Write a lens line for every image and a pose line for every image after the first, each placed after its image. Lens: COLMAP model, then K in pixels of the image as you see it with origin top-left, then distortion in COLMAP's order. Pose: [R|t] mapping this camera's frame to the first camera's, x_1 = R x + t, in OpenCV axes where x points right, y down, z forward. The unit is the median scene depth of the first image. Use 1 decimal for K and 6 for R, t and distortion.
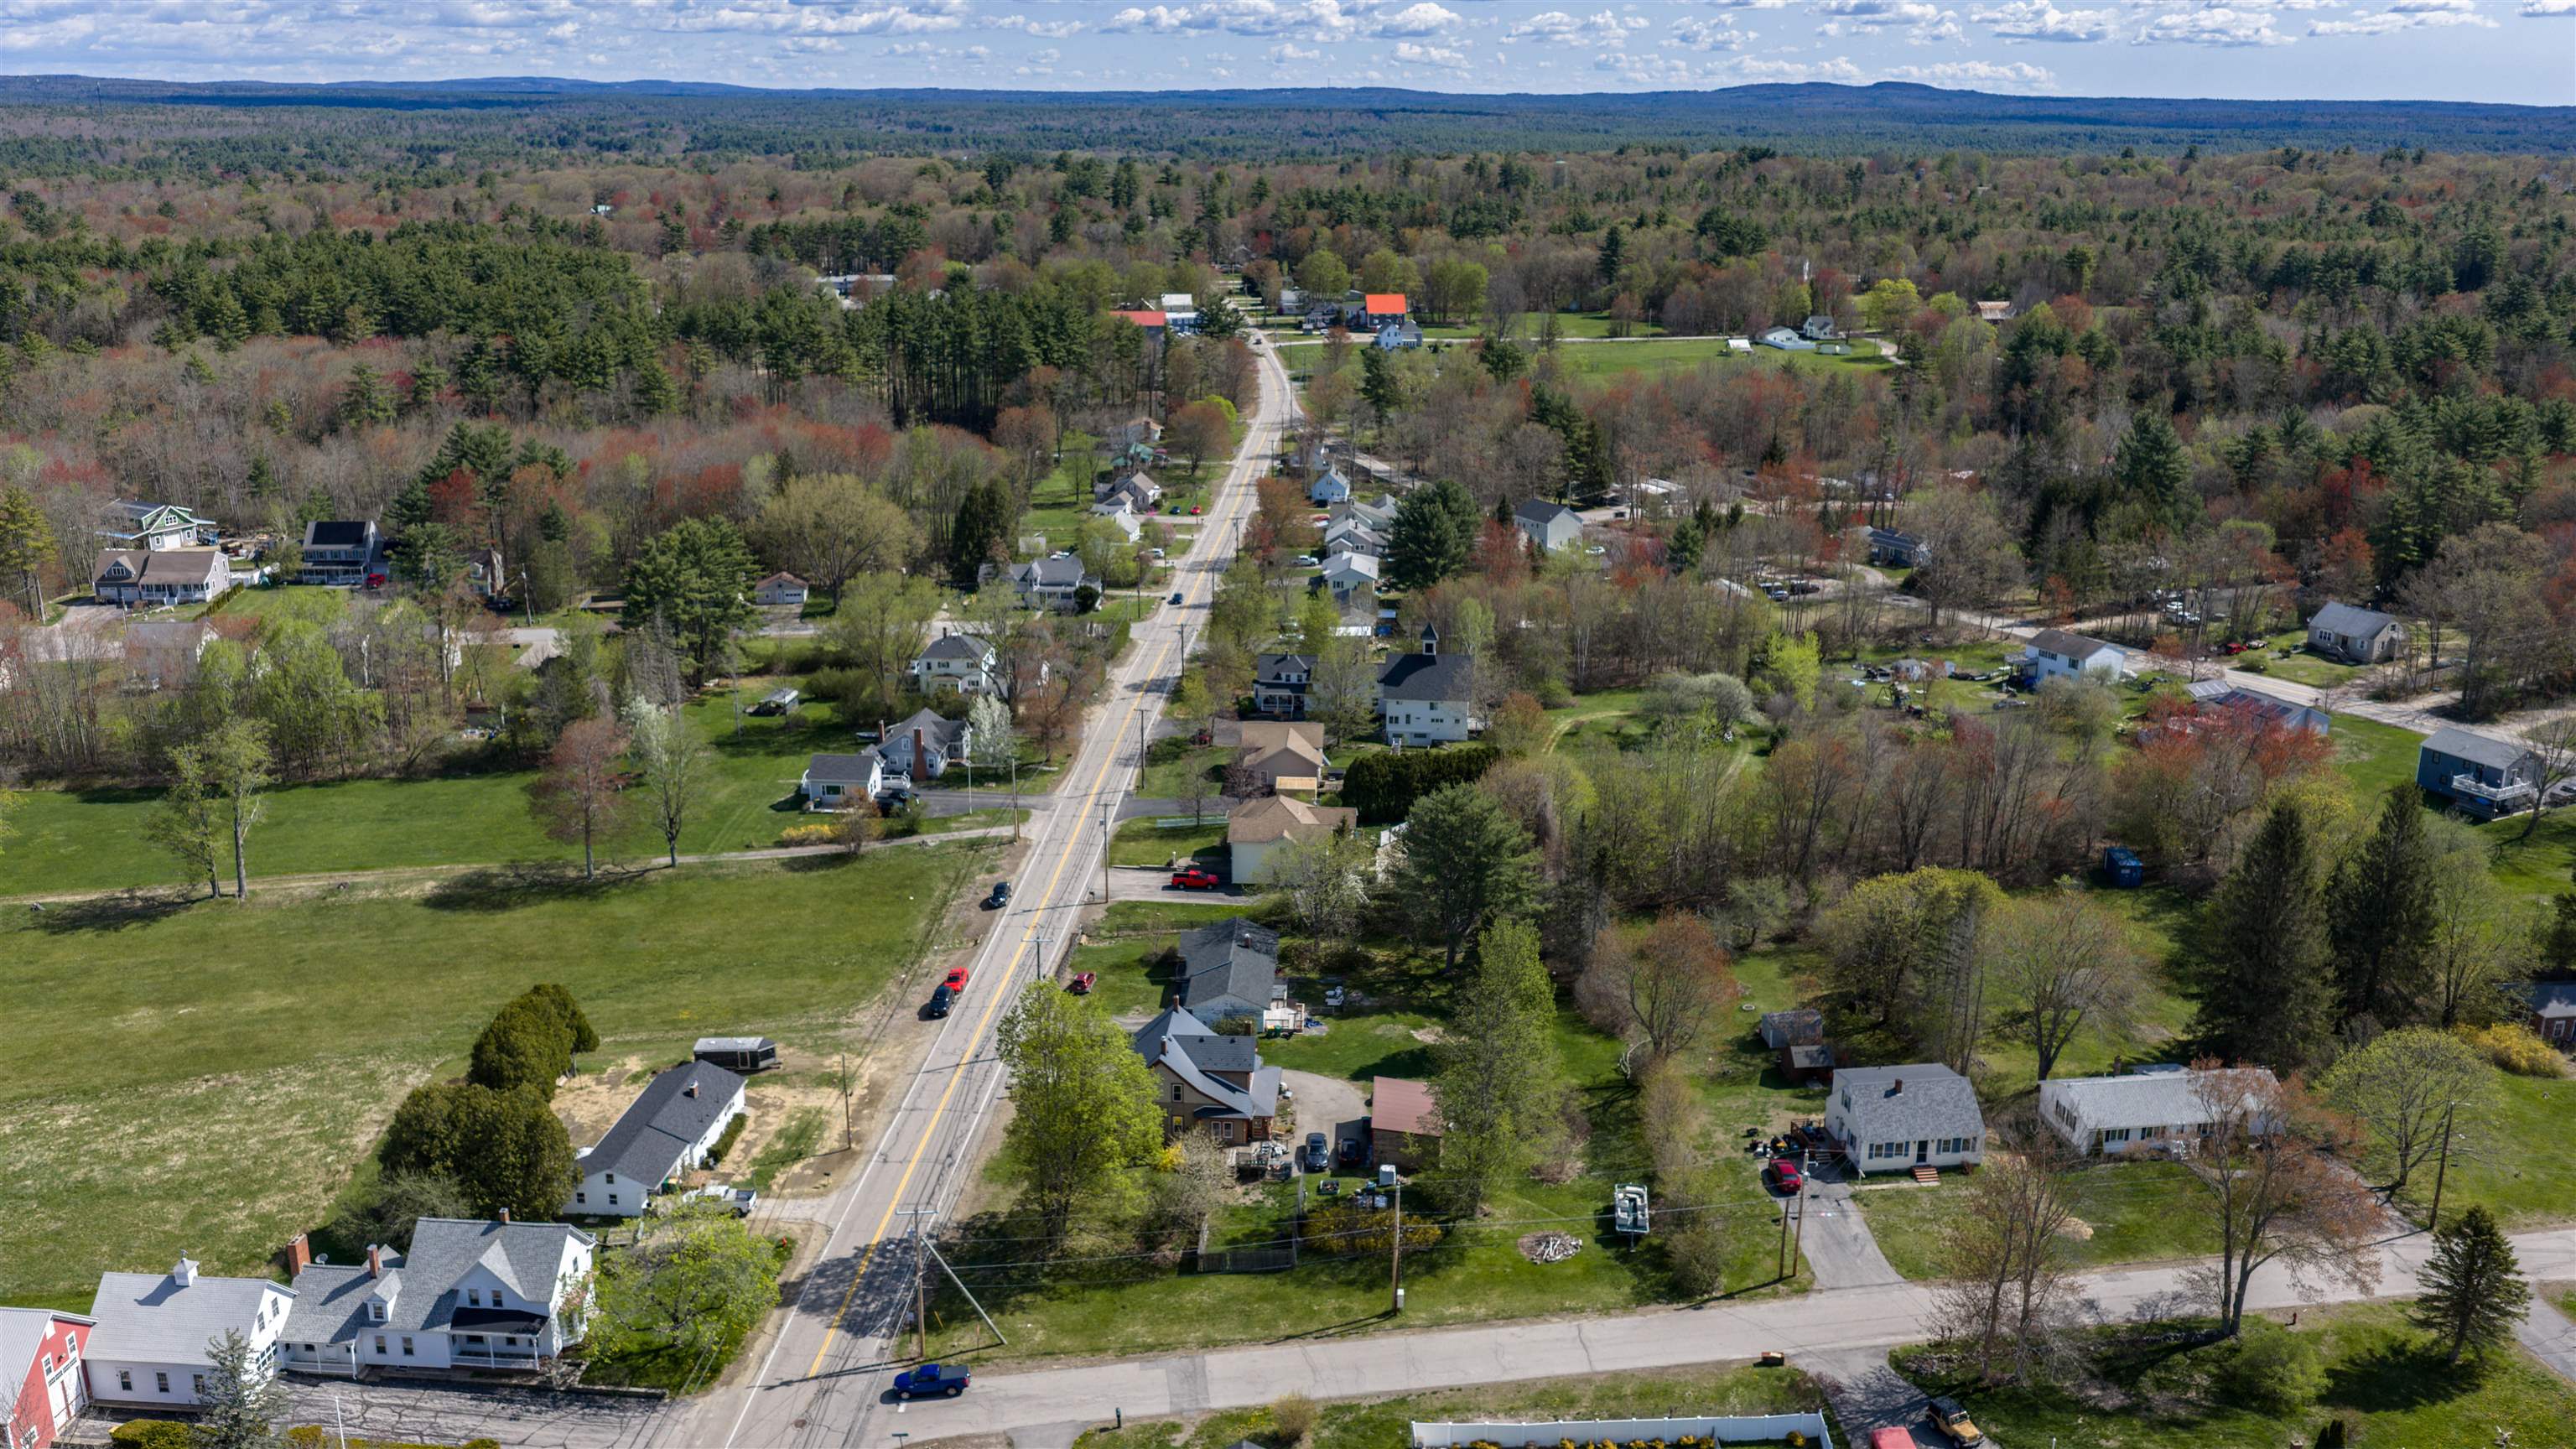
lens RADIAL K [[2128.6, 0, 1292.8], [0, 2128.6, 734.6], [0, 0, 1]] dist [0.029017, -0.060680]
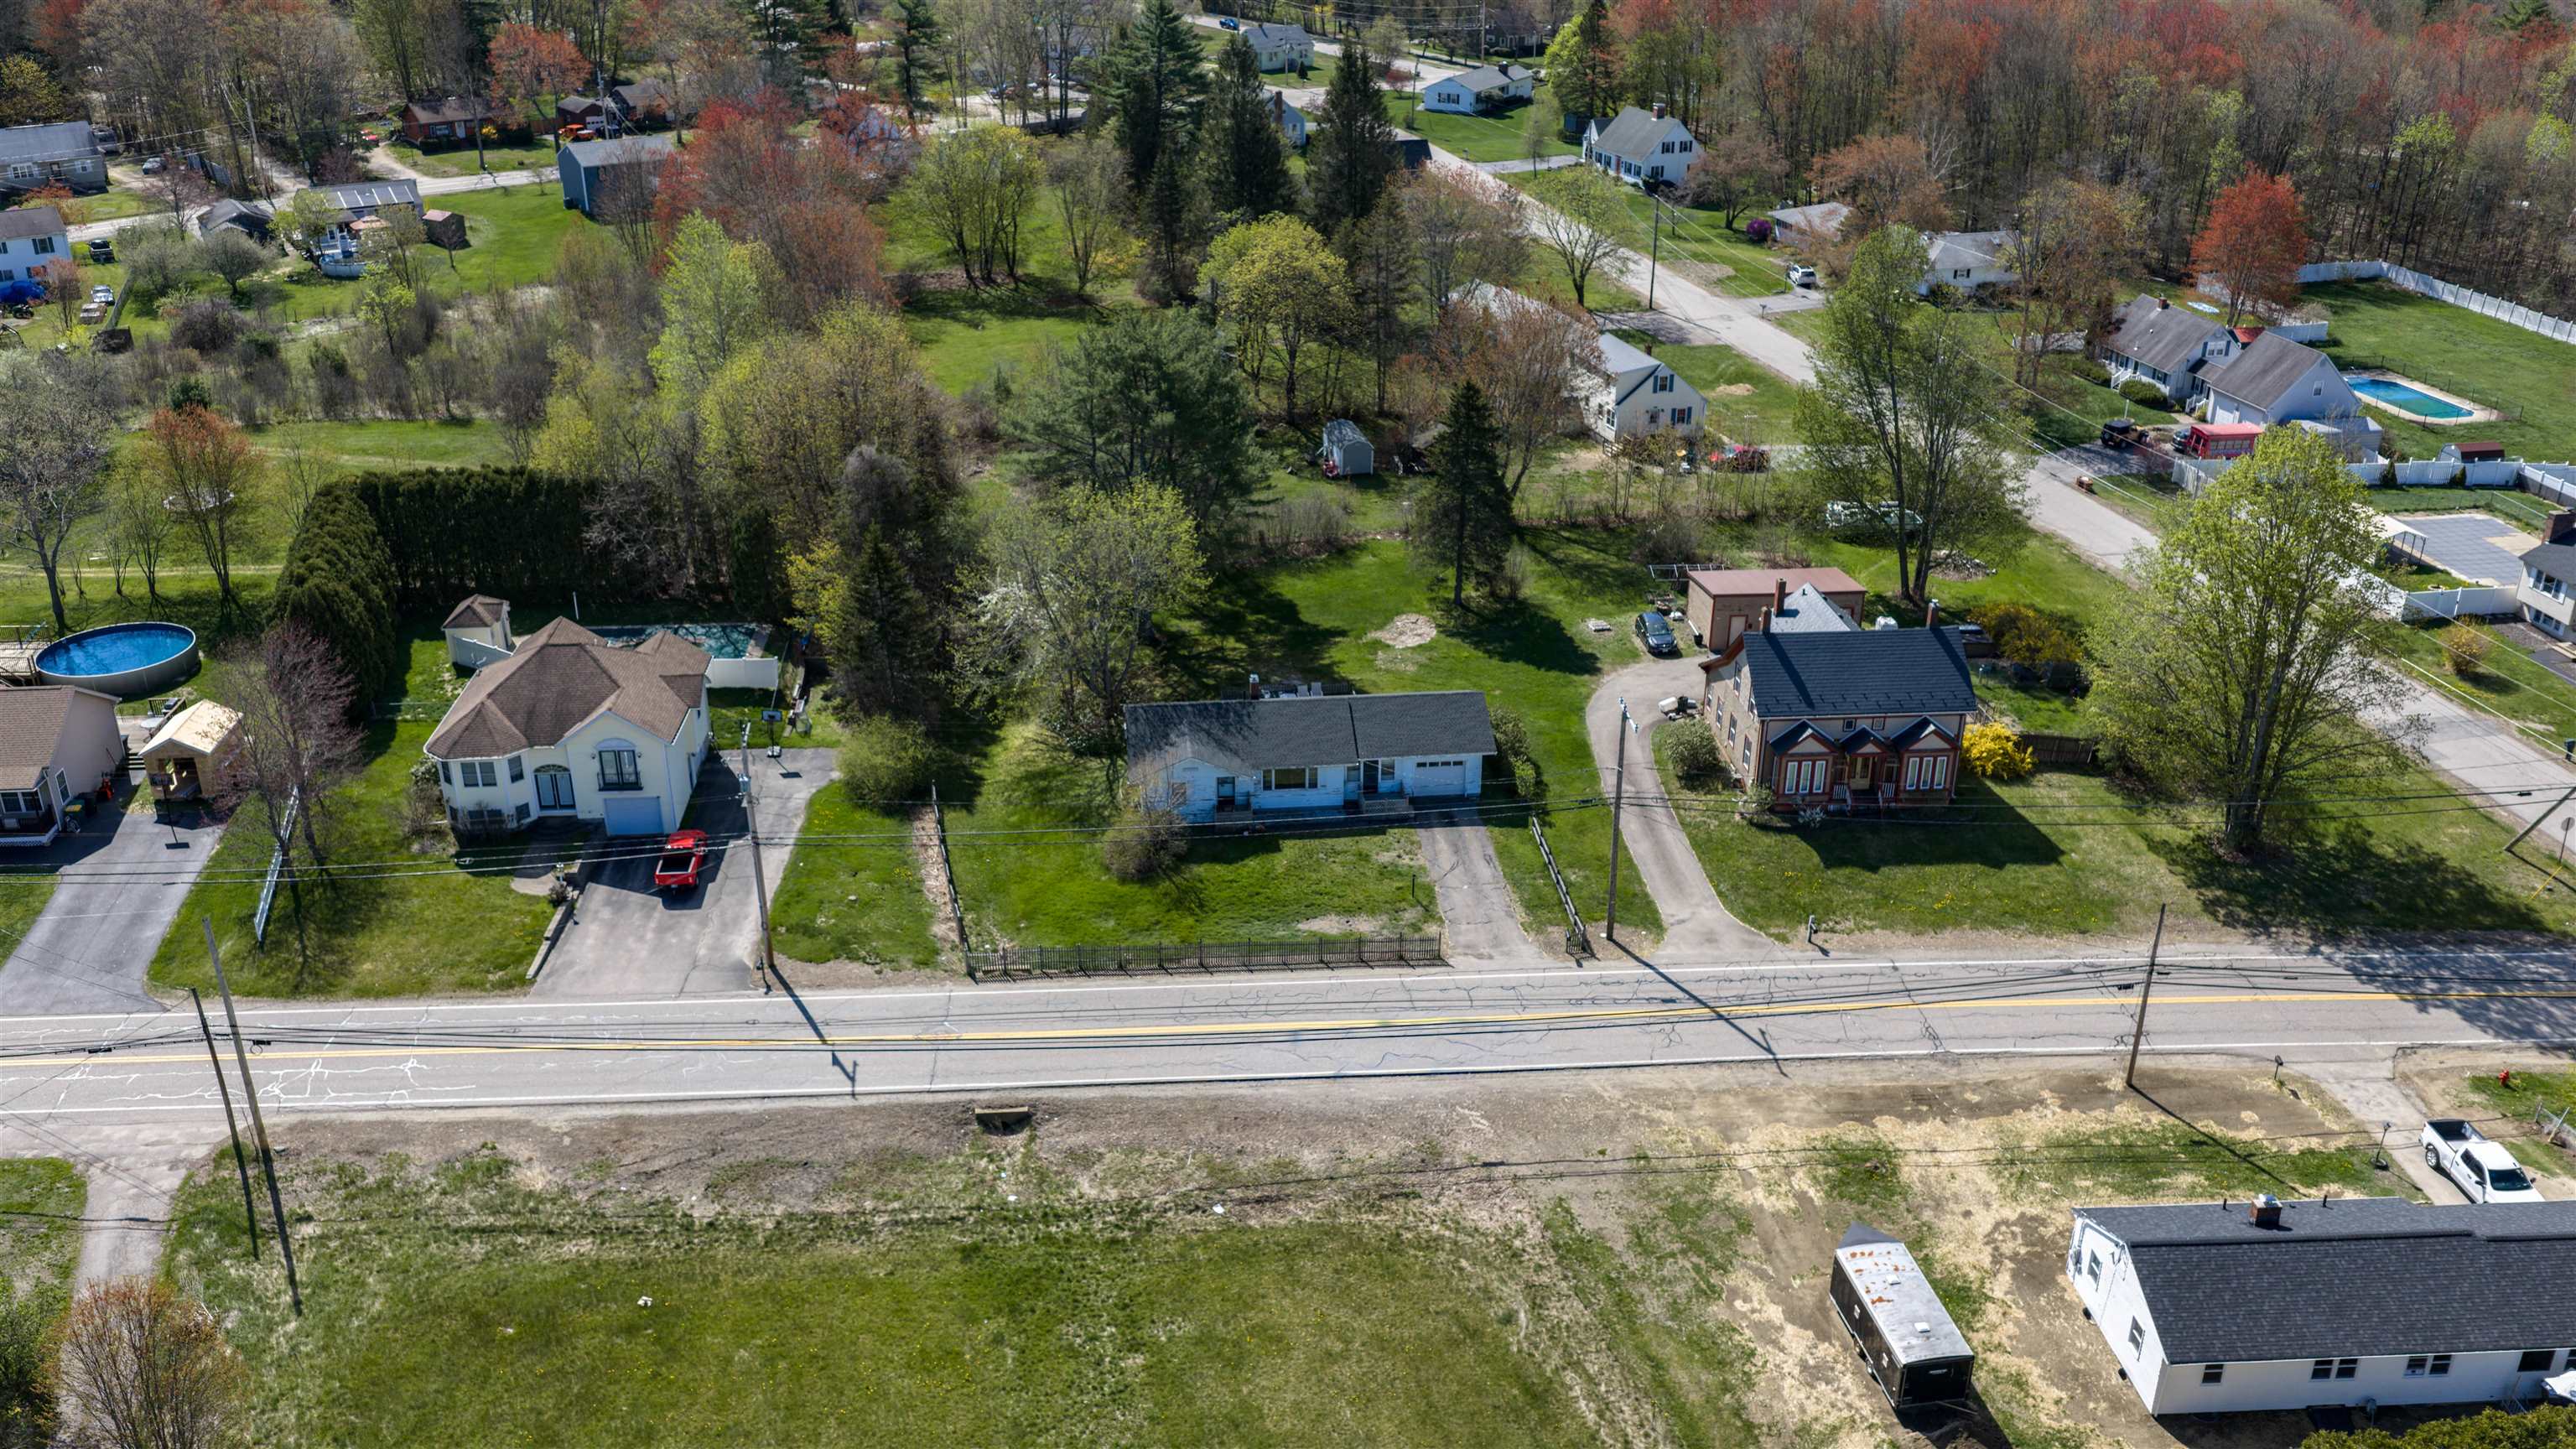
lens RADIAL K [[2128.6, 0, 1292.8], [0, 2128.6, 734.6], [0, 0, 1]] dist [0.029017, -0.060680]
pose [[-0.145717, -0.413886, 0.898591, -0.420066], [0.281619, 0.853356, 0.438719, -0.102828], [-0.948397, 0.316989, -0.007791, 0.830099]]
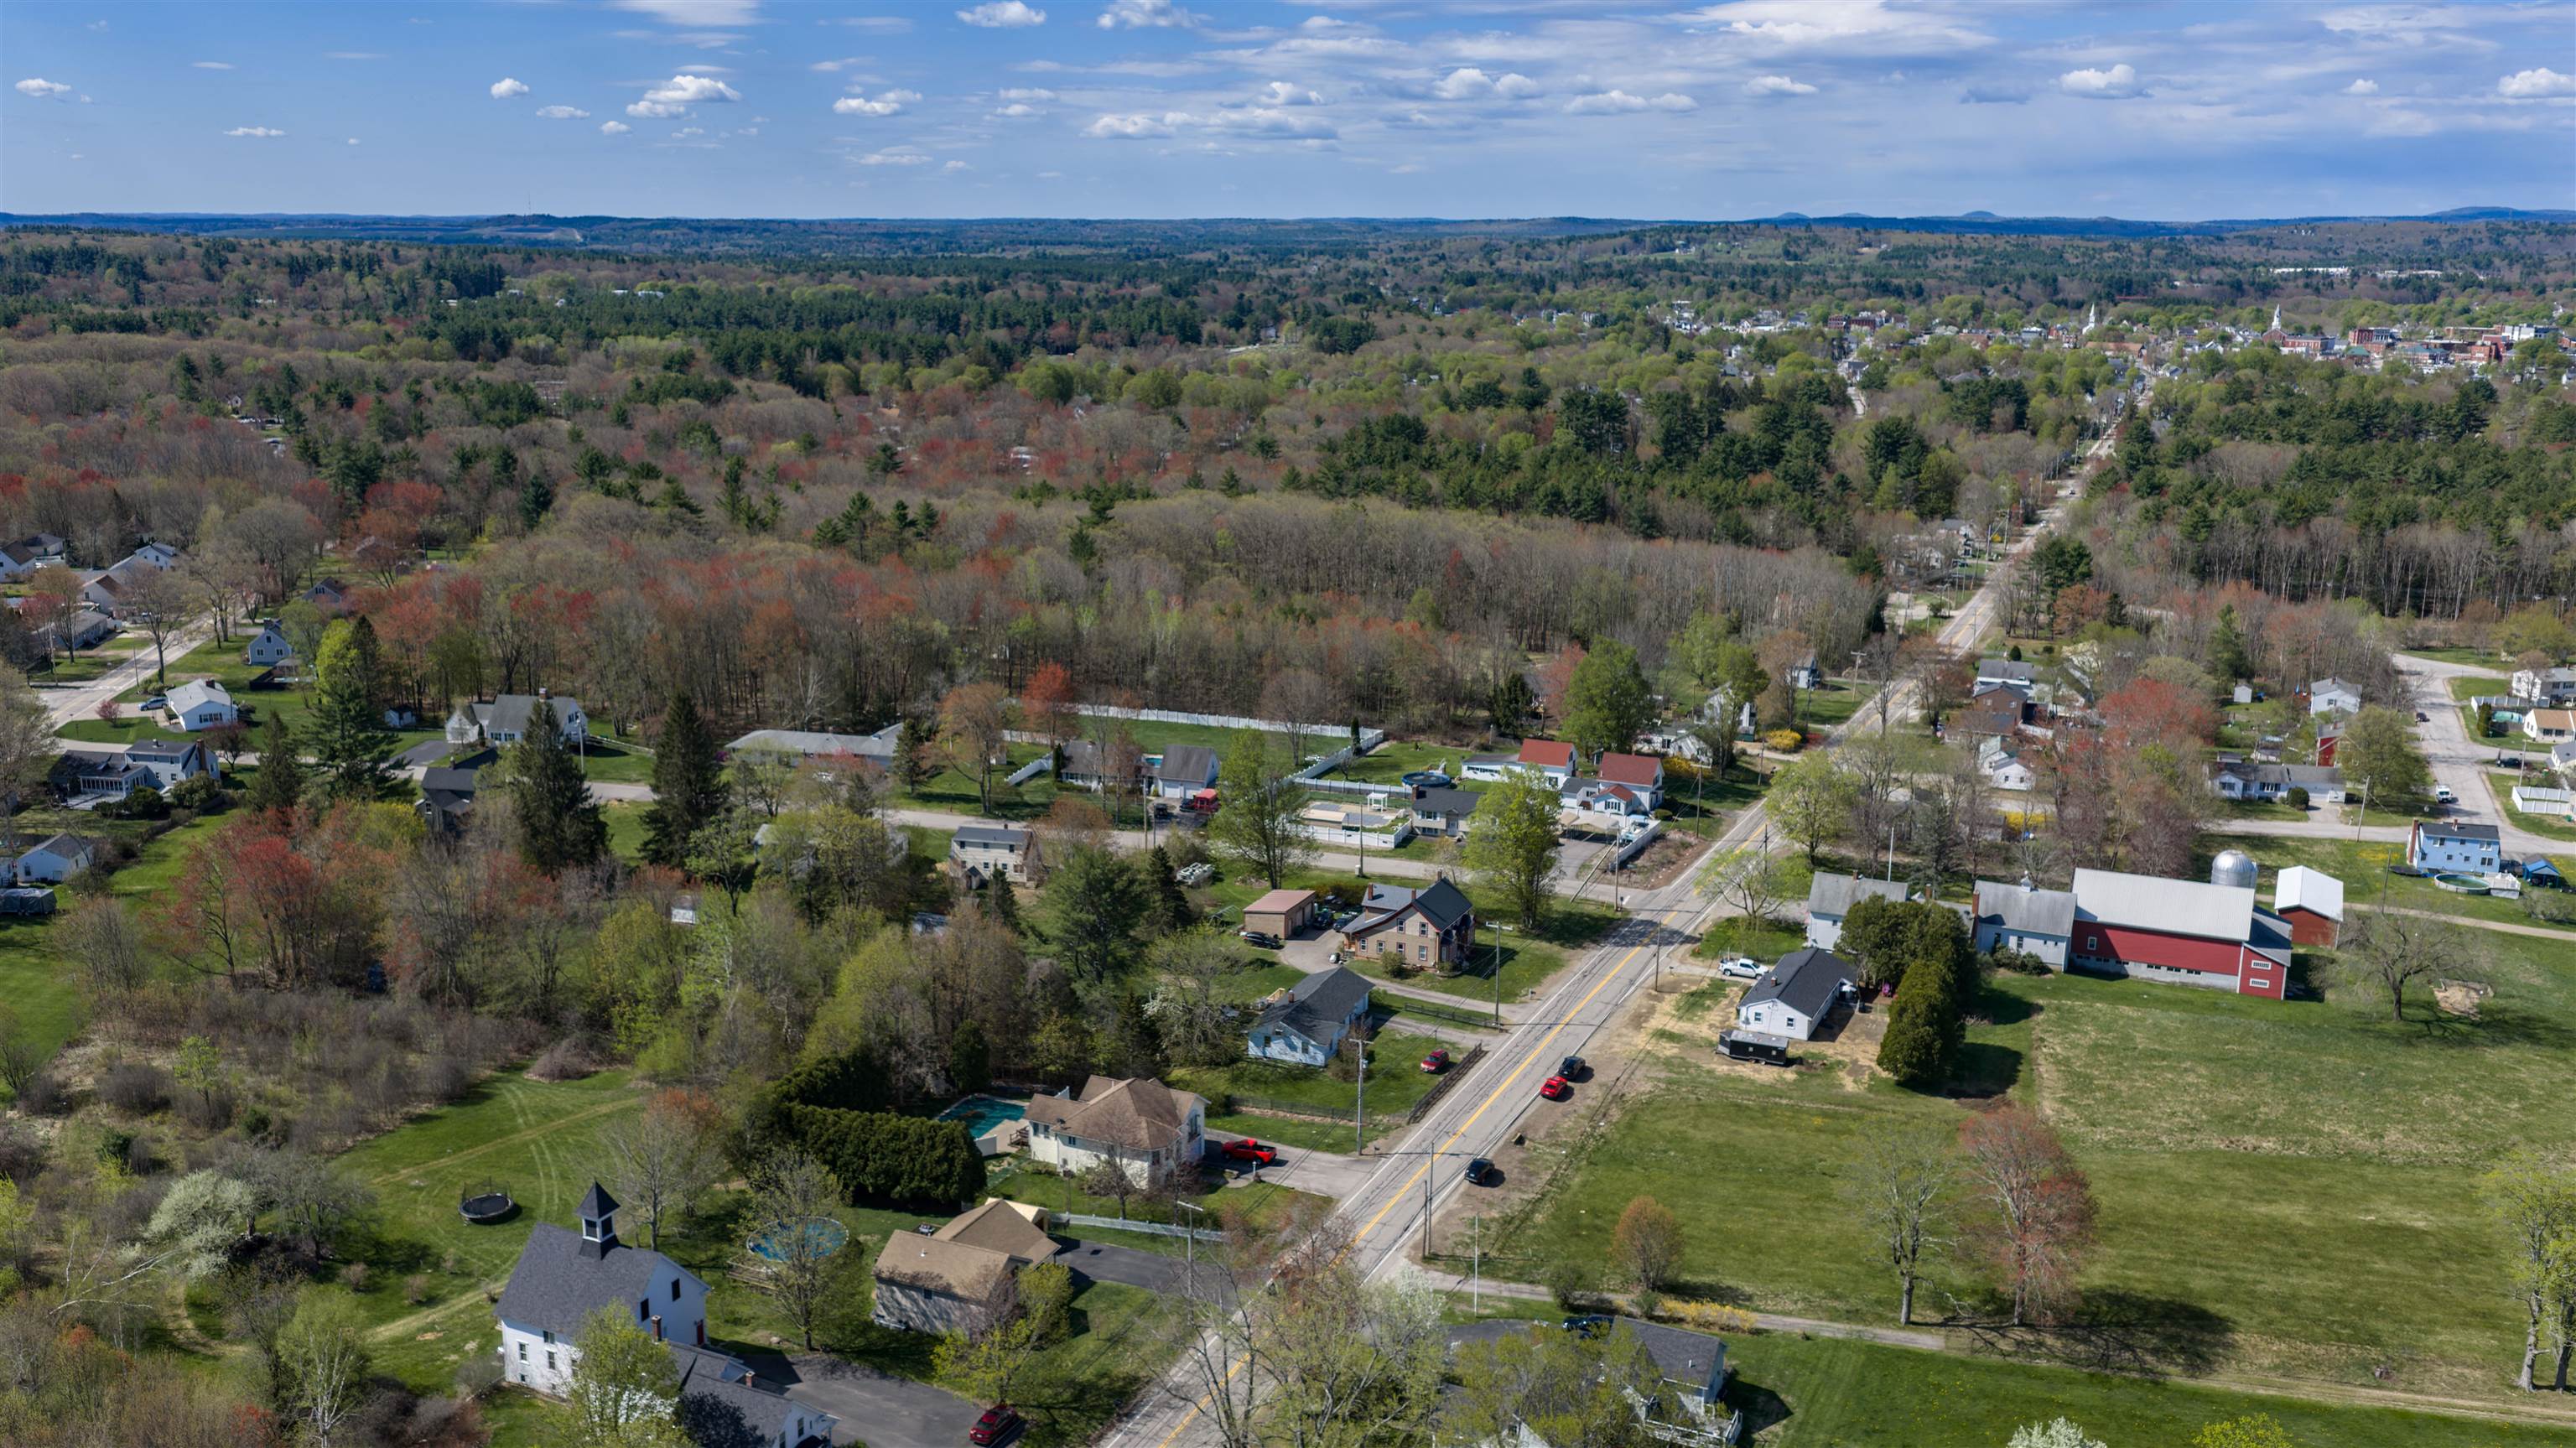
lens RADIAL K [[2191.2, 0, 1291.6], [0, 2191.2, 724.3], [0, 0, 1]] dist [0.033376, -0.066631]
pose [[-0.937234, -0.091701, 0.336429, -0.319028], [0.087807, 0.871648, 0.482203, -0.466727], [-0.337466, 0.481478, -0.808886, 1.525245]]
